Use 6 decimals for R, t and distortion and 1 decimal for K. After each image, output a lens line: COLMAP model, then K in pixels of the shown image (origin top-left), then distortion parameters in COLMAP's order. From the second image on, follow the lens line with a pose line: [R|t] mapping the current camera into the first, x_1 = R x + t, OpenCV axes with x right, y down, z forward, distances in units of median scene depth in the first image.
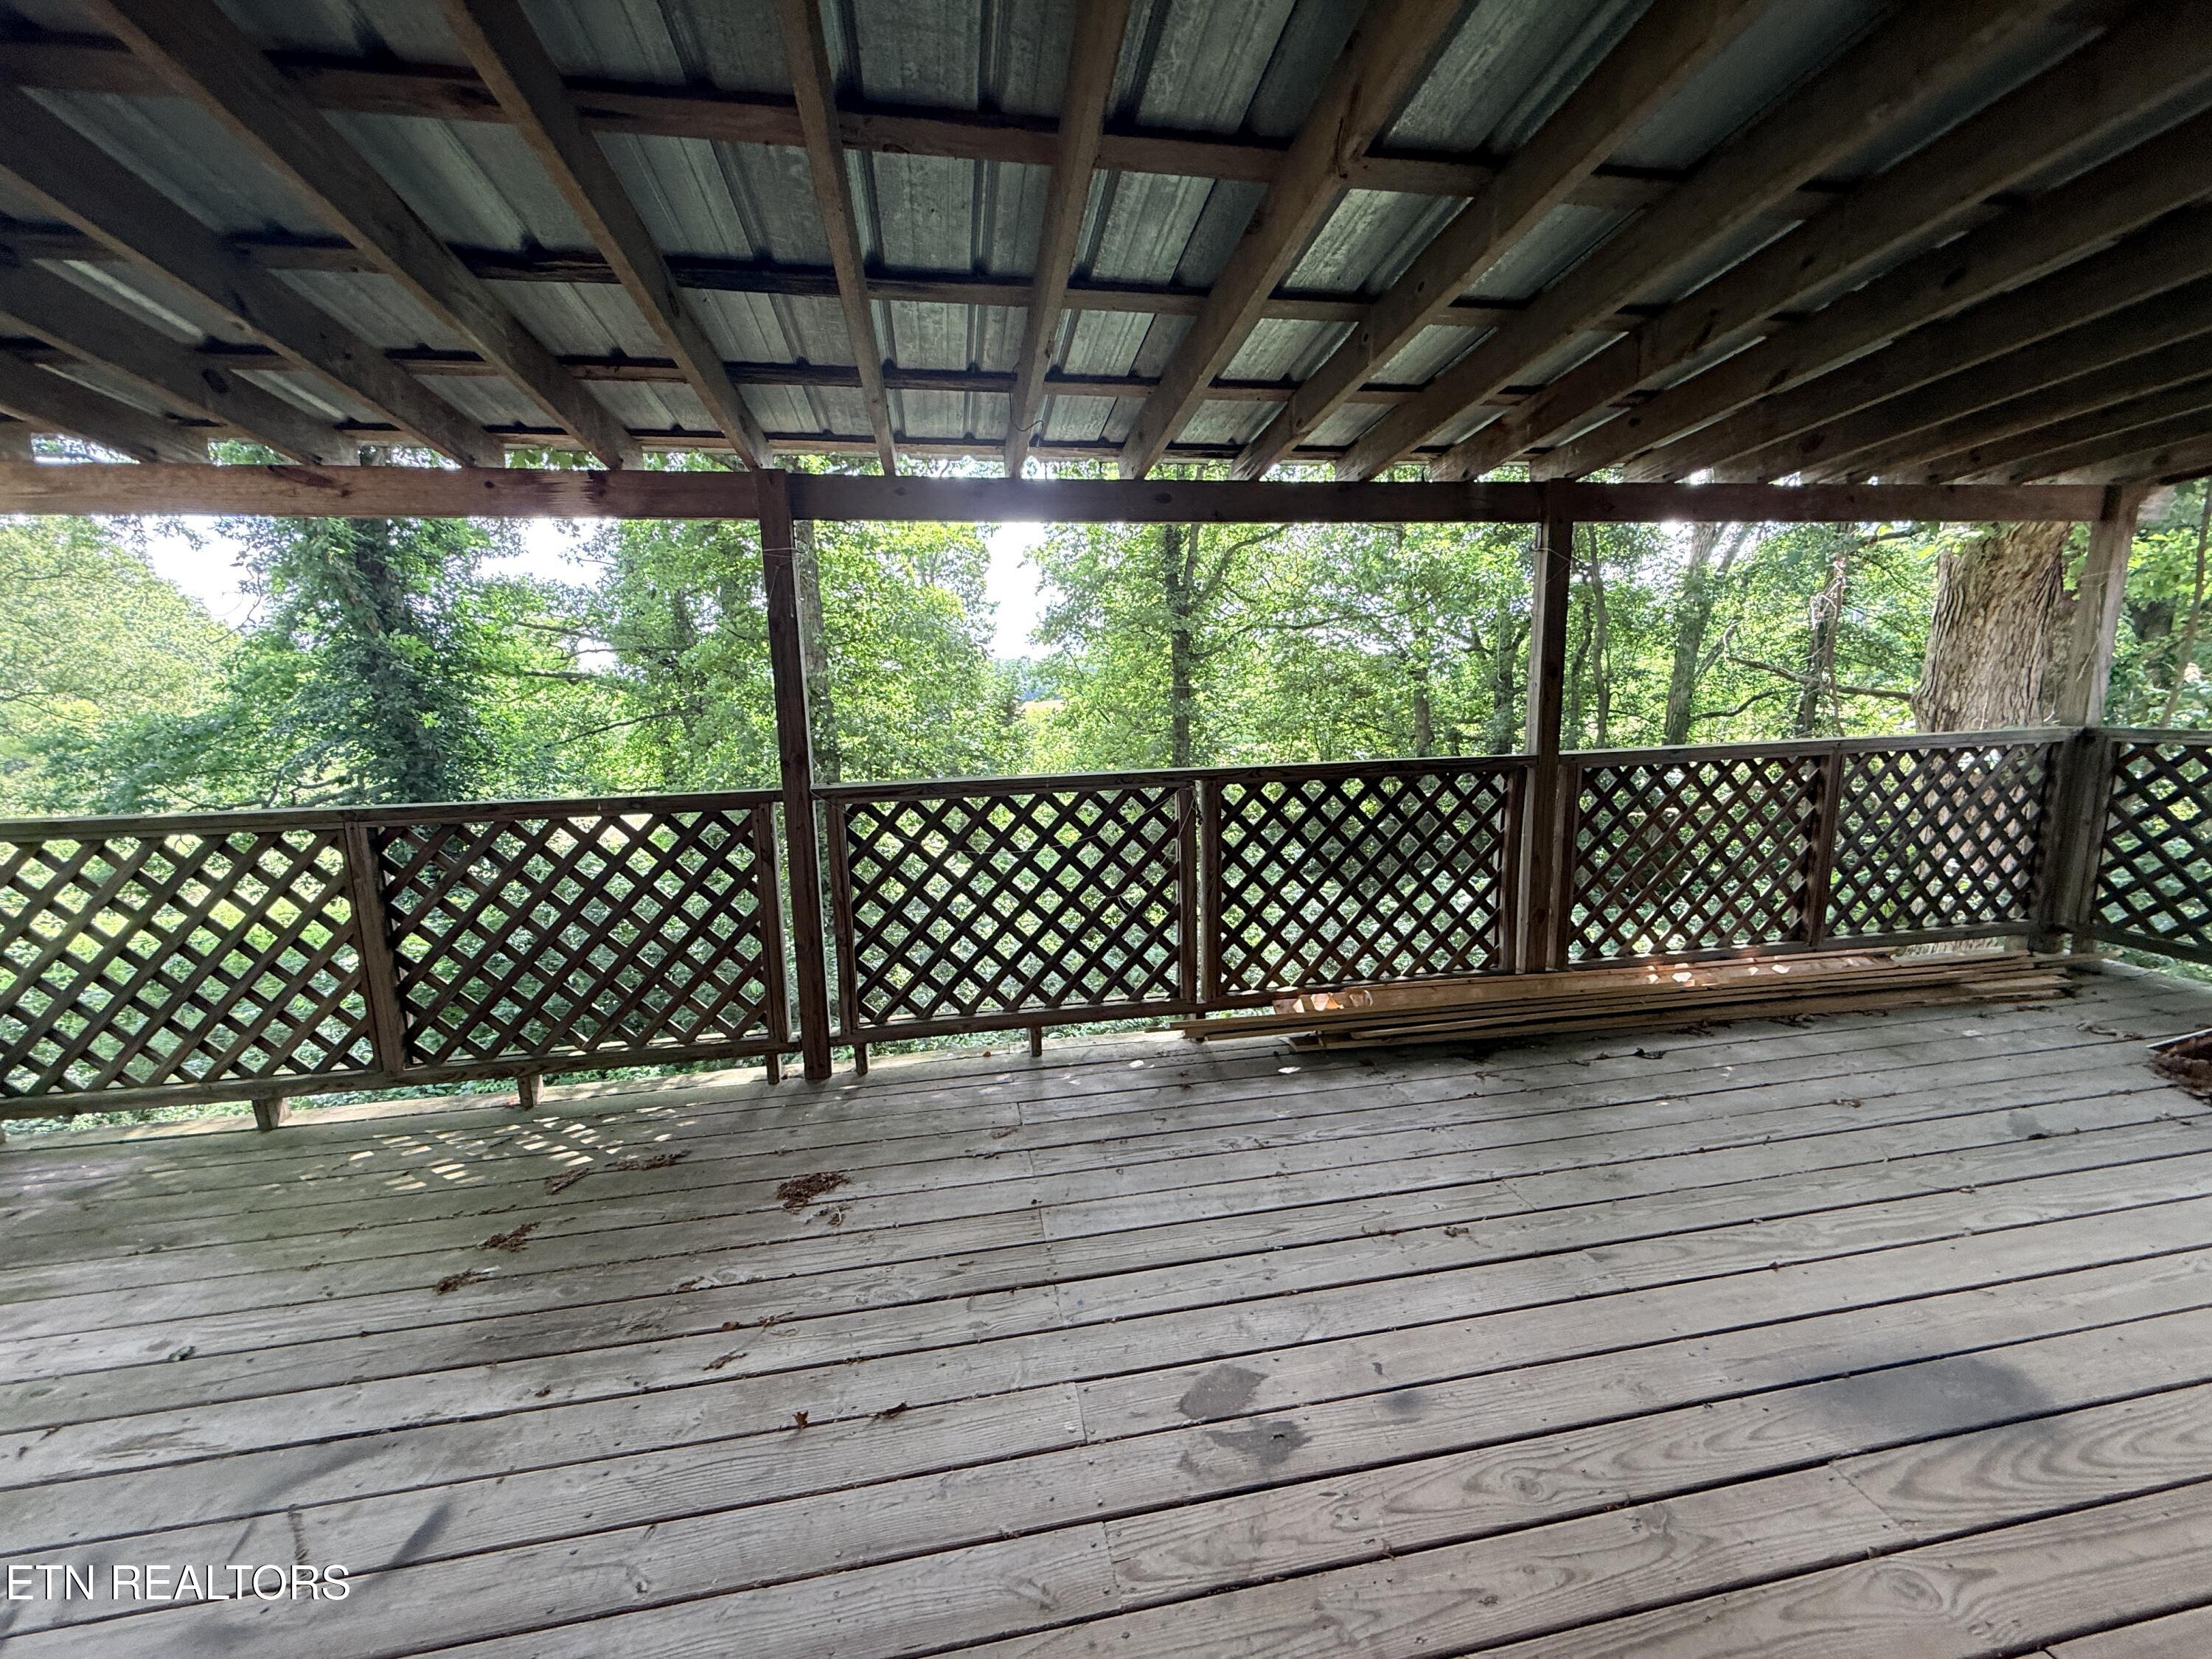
lens RADIAL K [[887.1, 0, 1106.0], [0, 887.1, 829.5], [0, 0, 1]] dist [-0.001277, -0.000072]
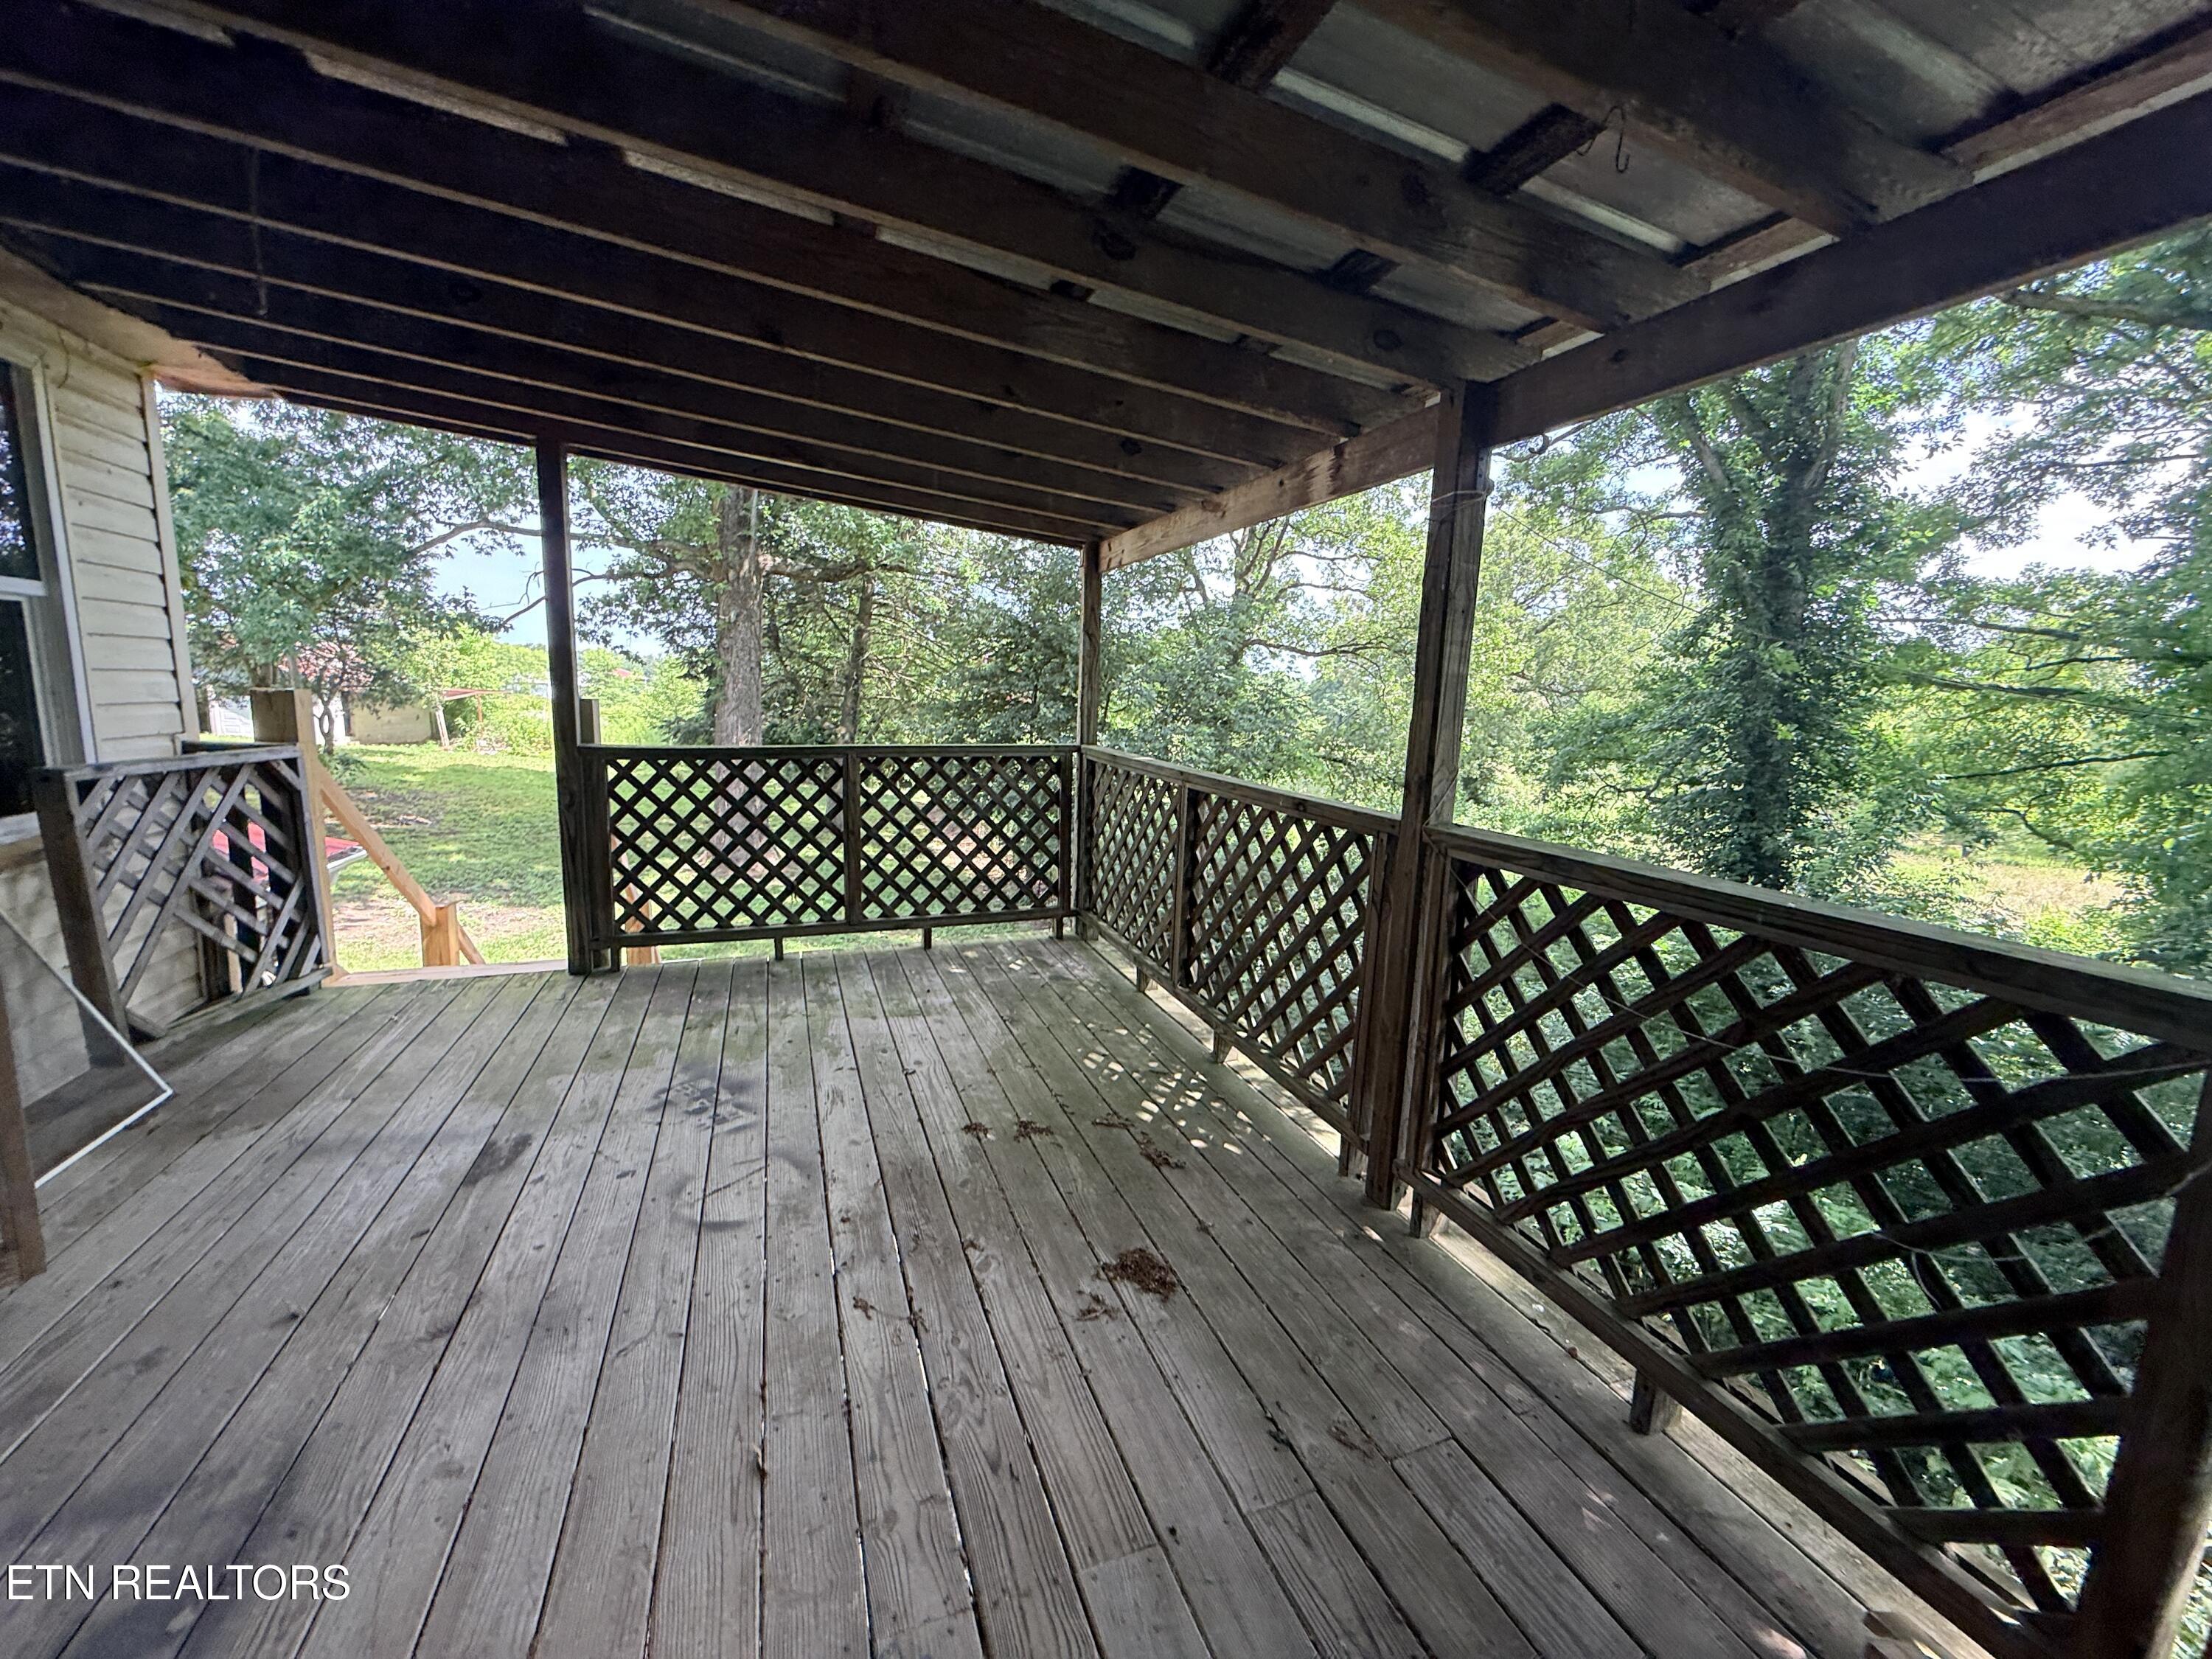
lens RADIAL K [[887.1, 0, 1106.0], [0, 887.1, 829.5], [0, 0, 1]] dist [-0.001277, -0.000072]
pose [[0.164604, 0.184766, -0.968900, 0.361656], [-0.196364, 0.968775, 0.151382, -0.111239], [0.966616, 0.165339, 0.195746, 0.670232]]
